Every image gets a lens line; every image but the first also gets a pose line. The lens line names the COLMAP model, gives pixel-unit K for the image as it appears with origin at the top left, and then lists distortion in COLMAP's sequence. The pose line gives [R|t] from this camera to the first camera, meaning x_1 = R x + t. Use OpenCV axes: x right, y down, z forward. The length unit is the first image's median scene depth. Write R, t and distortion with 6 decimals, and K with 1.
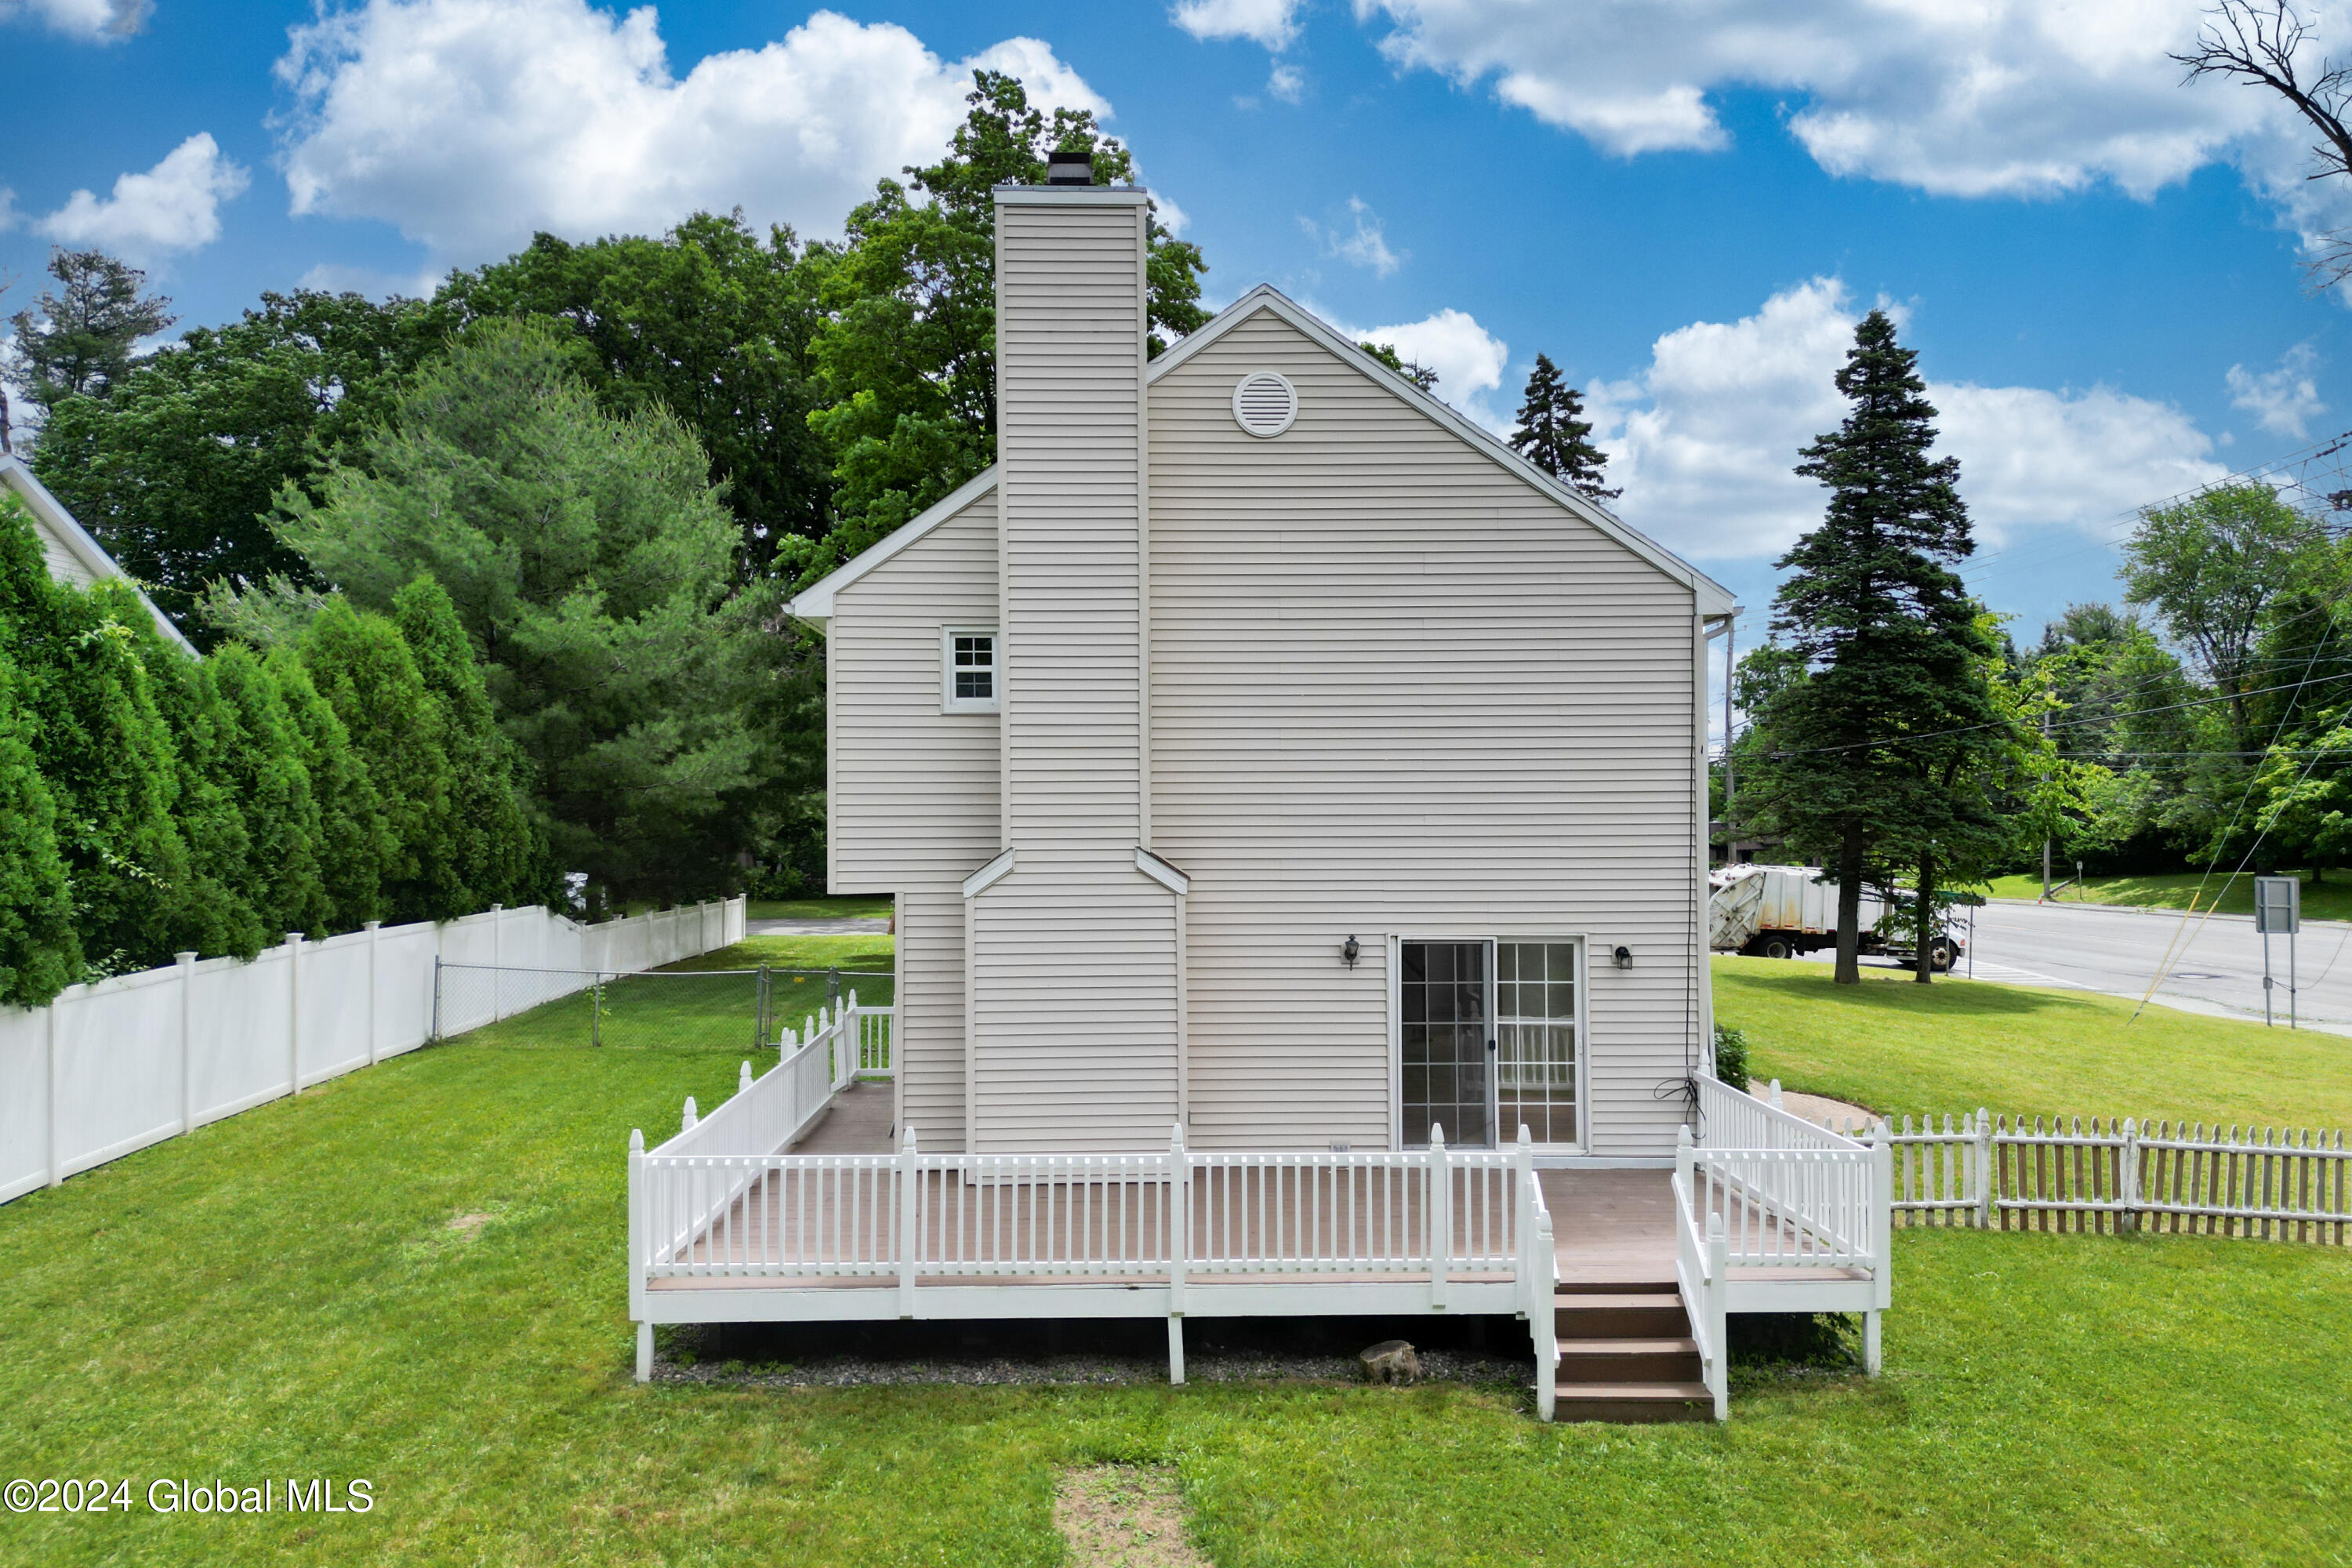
lens RADIAL K [[1679.2, 0, 1163.6], [0, 1679.2, 757.9], [0, 0, 1]] dist [0.118450, -0.162671]
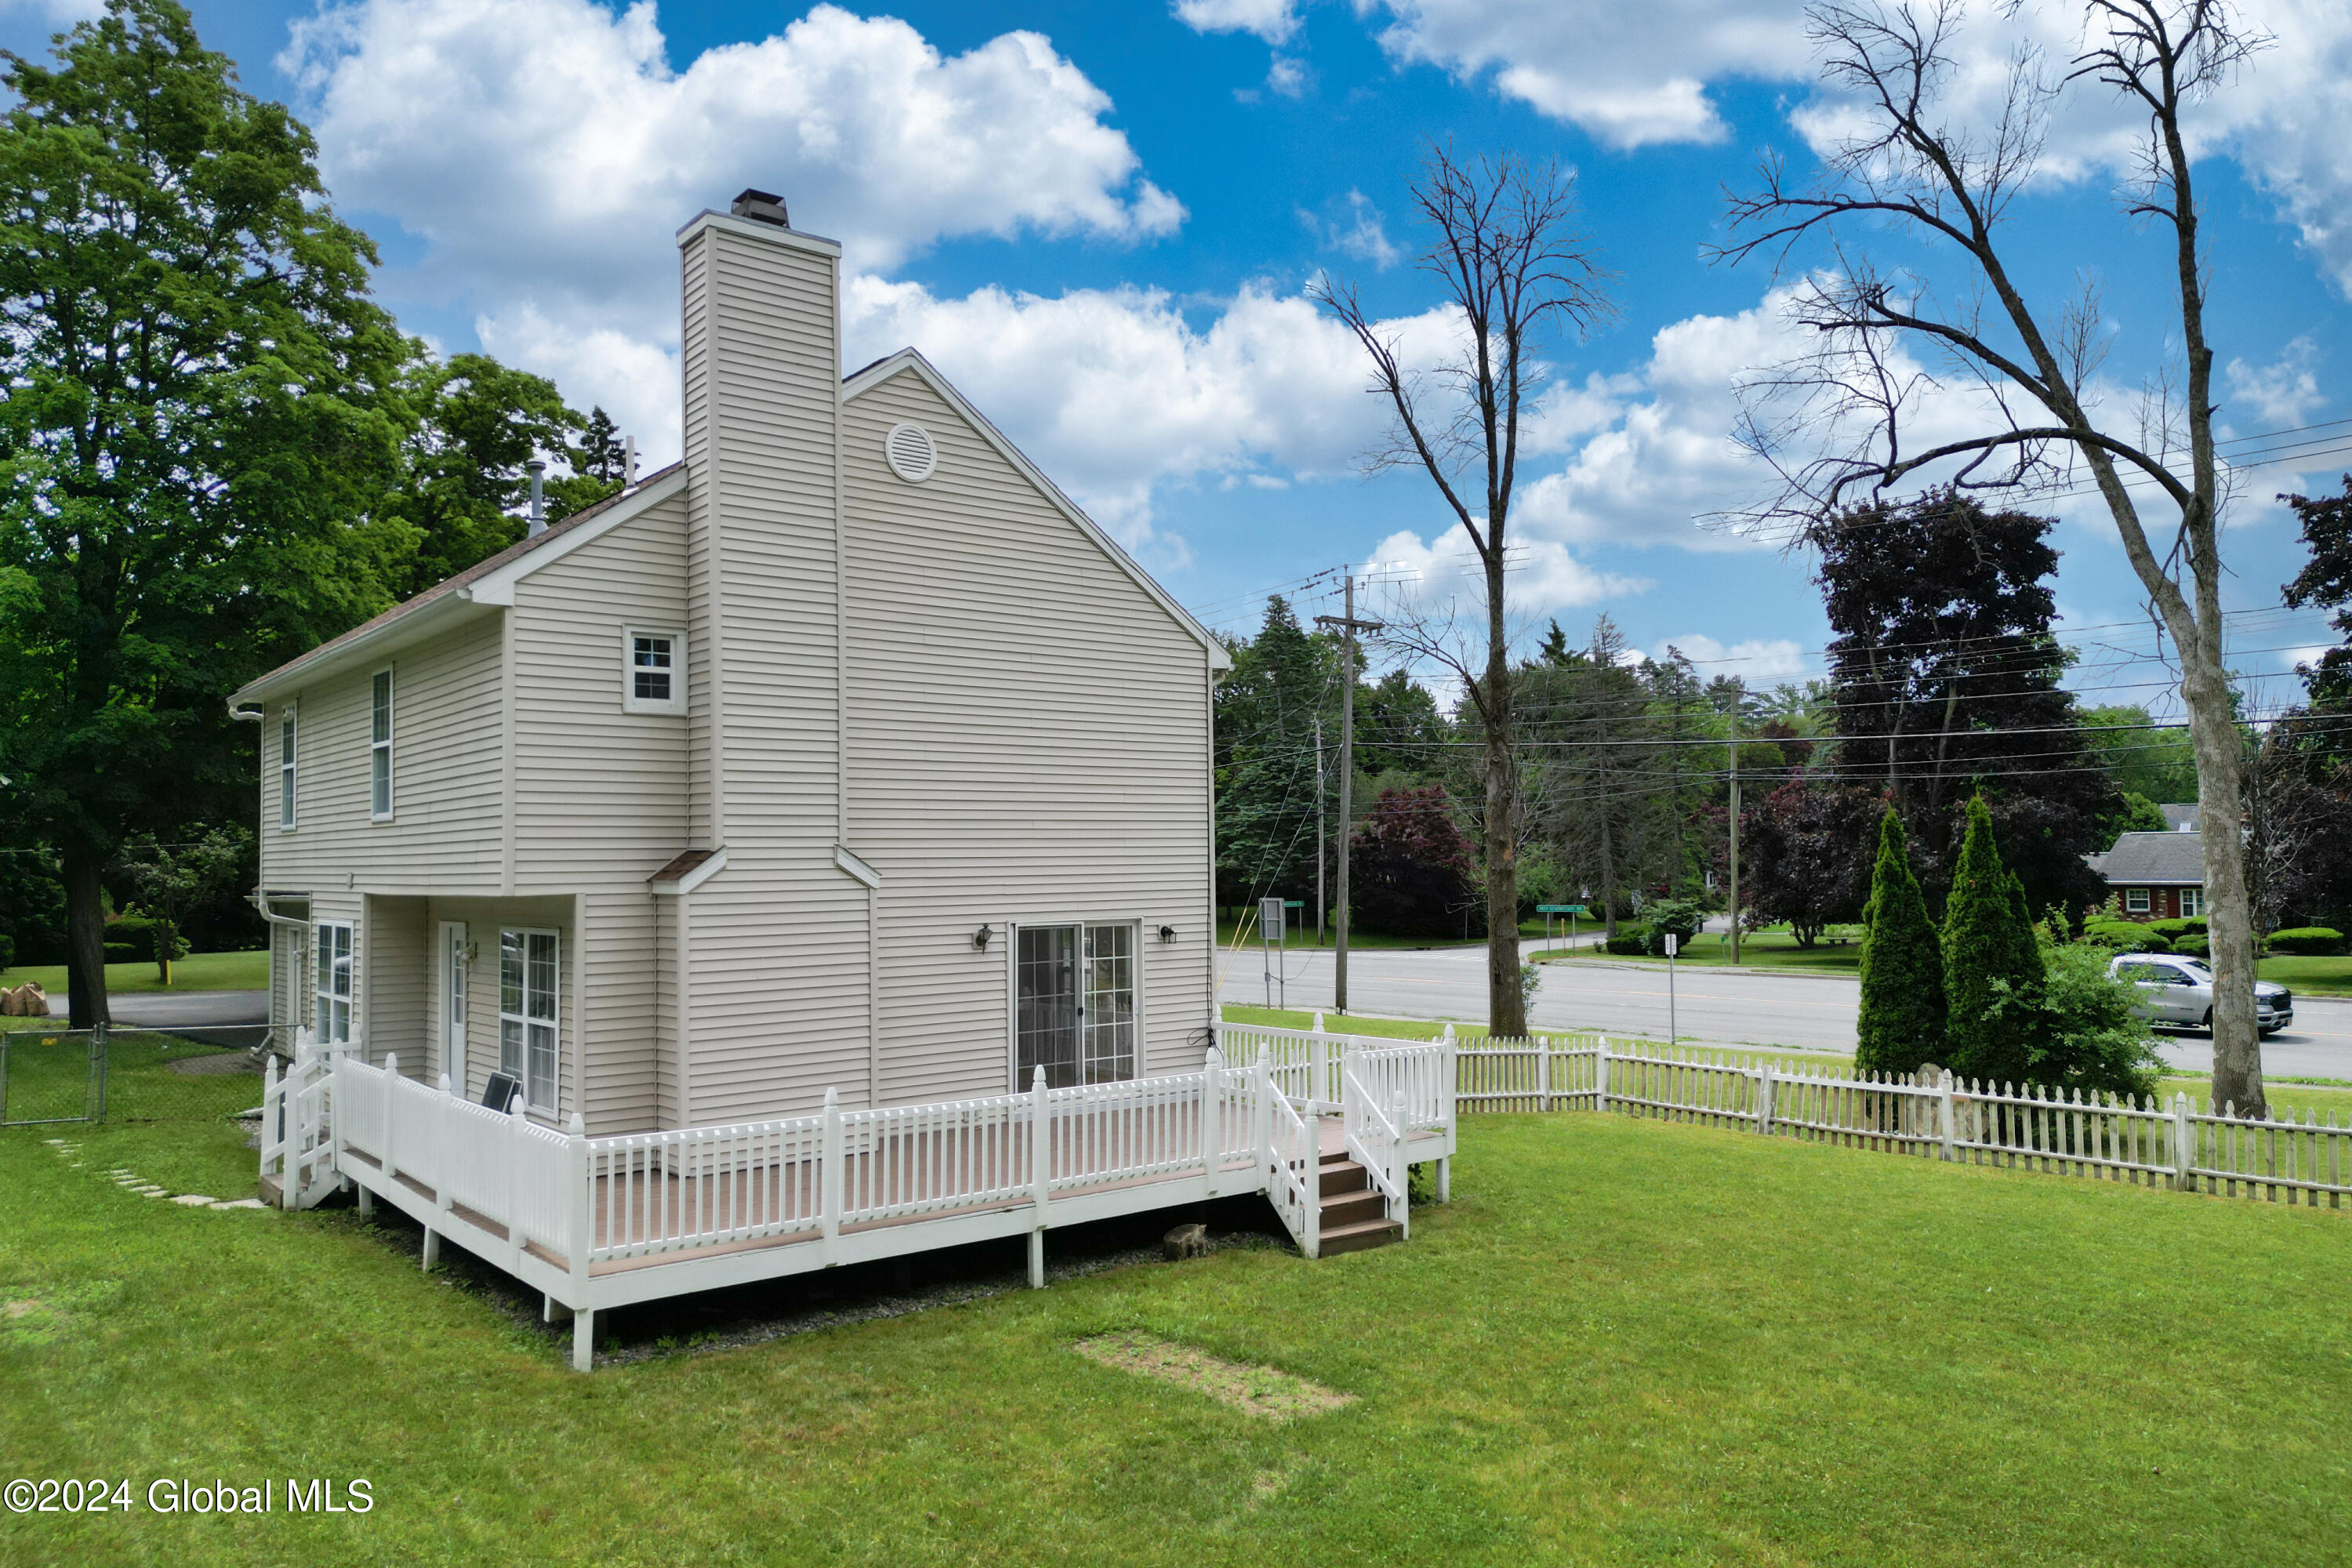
lens RADIAL K [[1657.5, 0, 1176.0], [0, 1657.5, 784.0], [0, 0, 1]] dist [0.047555, -0.005245]
pose [[0.790720, 0.026360, 0.611610, -0.497099], [-0.012749, 0.999565, -0.026597, 0.039551], [-0.612045, 0.013234, 0.790712, 0.023094]]
